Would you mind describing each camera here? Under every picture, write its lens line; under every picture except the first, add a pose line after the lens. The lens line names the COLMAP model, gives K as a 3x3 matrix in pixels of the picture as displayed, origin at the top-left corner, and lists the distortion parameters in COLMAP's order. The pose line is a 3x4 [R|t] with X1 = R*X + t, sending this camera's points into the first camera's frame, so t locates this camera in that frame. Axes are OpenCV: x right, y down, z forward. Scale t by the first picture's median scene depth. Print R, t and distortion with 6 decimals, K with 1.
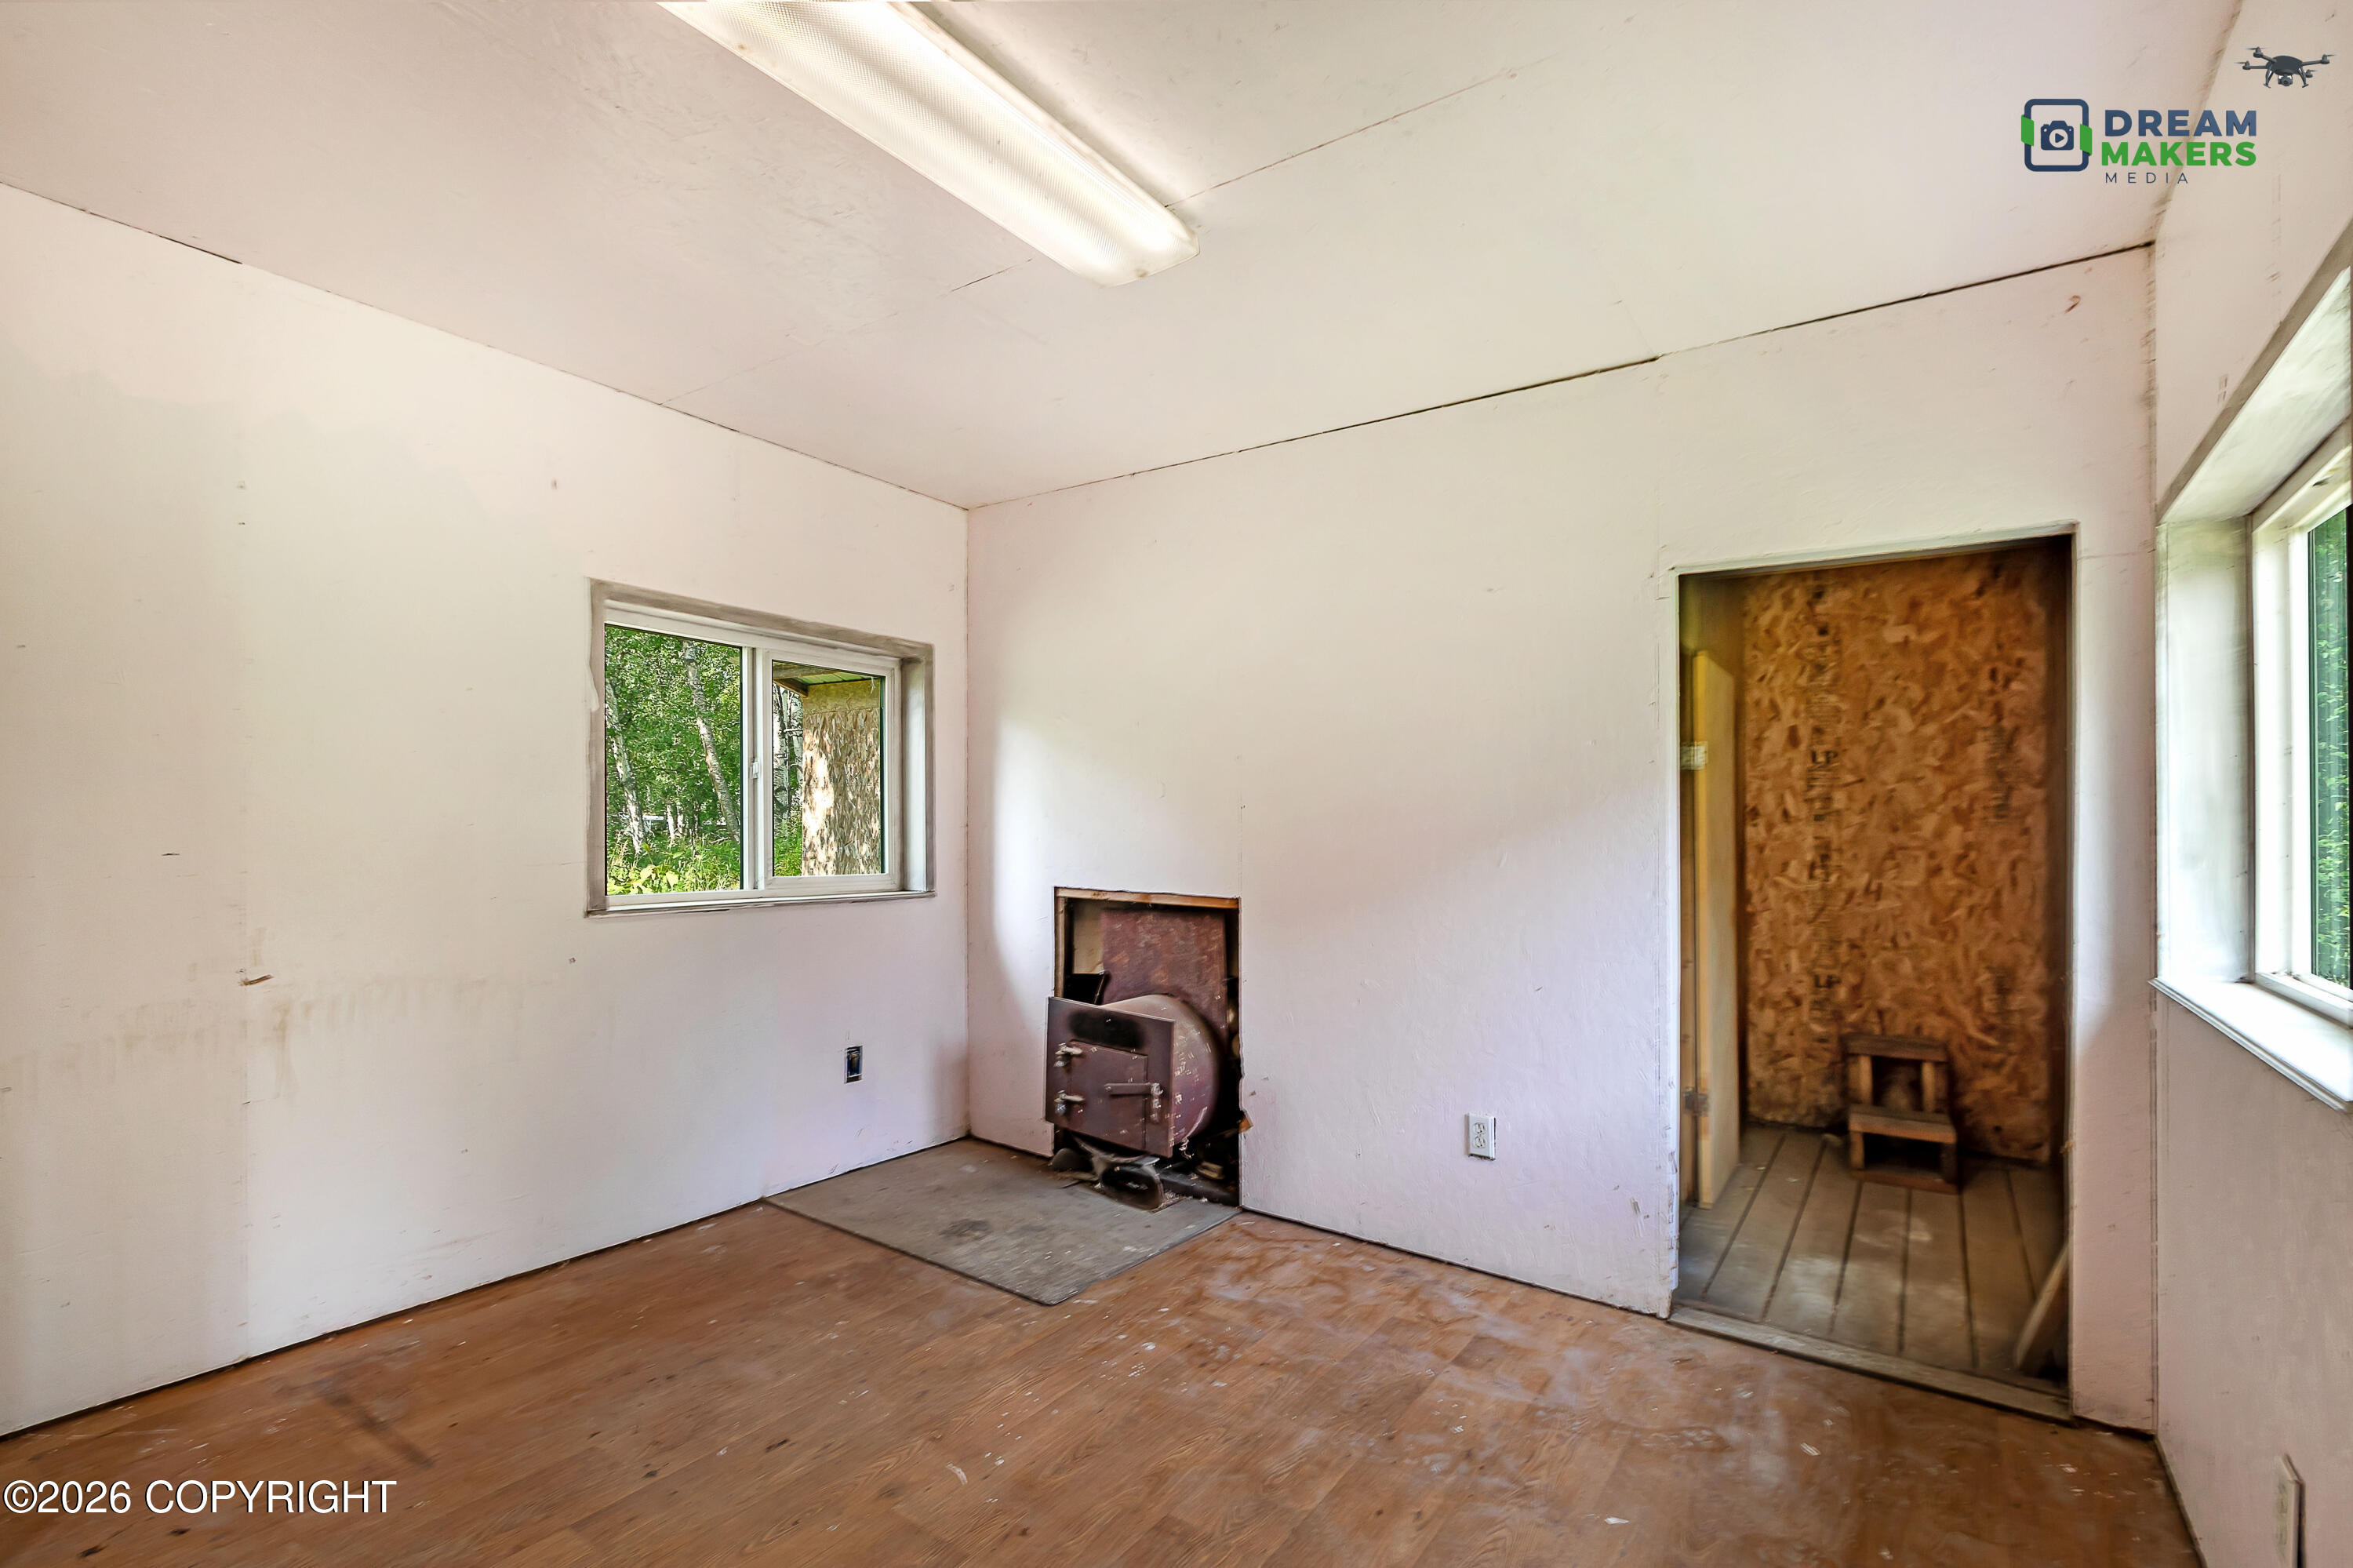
lens RADIAL K [[1088.1, 0, 1181.6], [0, 1088.1, 812.4], [0, 0, 1]] dist [0.000596, -0.001797]
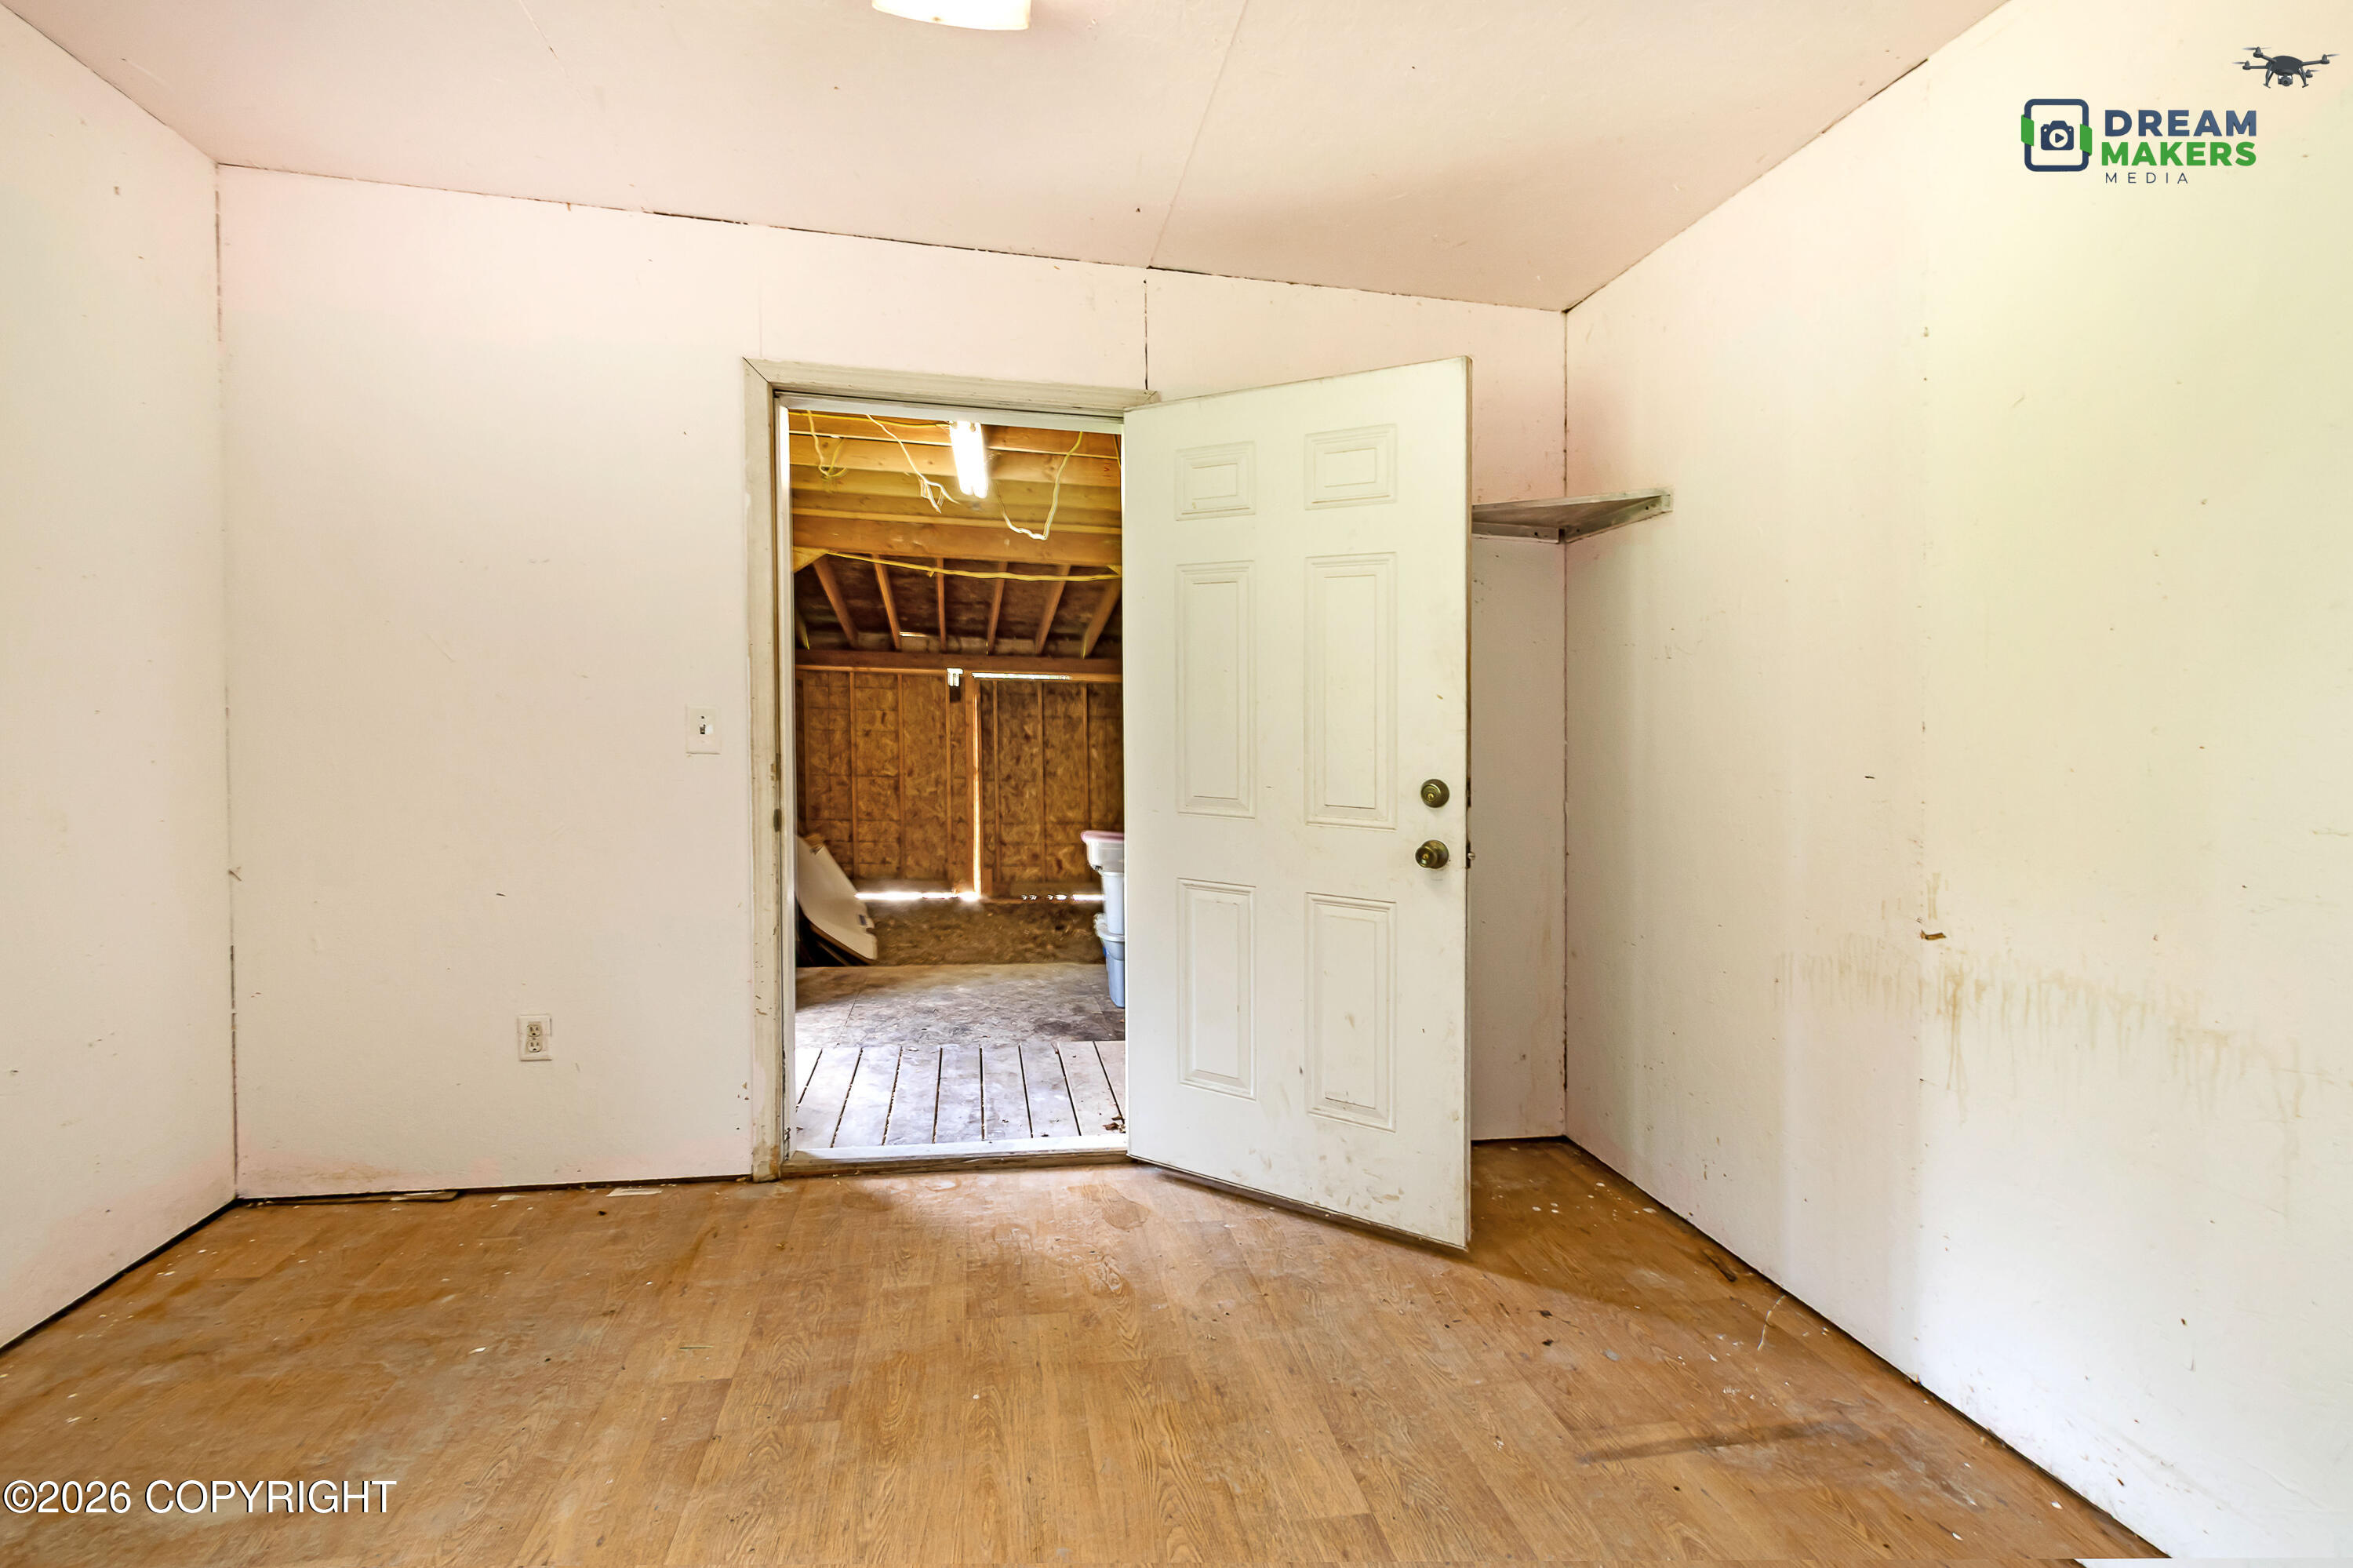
lens RADIAL K [[1051.4, 0, 1176.5], [0, 1051.4, 784.0], [0, 0, 1]] dist [0.000789, -0.000116]
pose [[-0.702417, 0.000346, -0.711766, 0.126496], [-0.028538, 0.999182, 0.028648, 0.032208], [0.711194, 0.040435, -0.701832, 1.156521]]
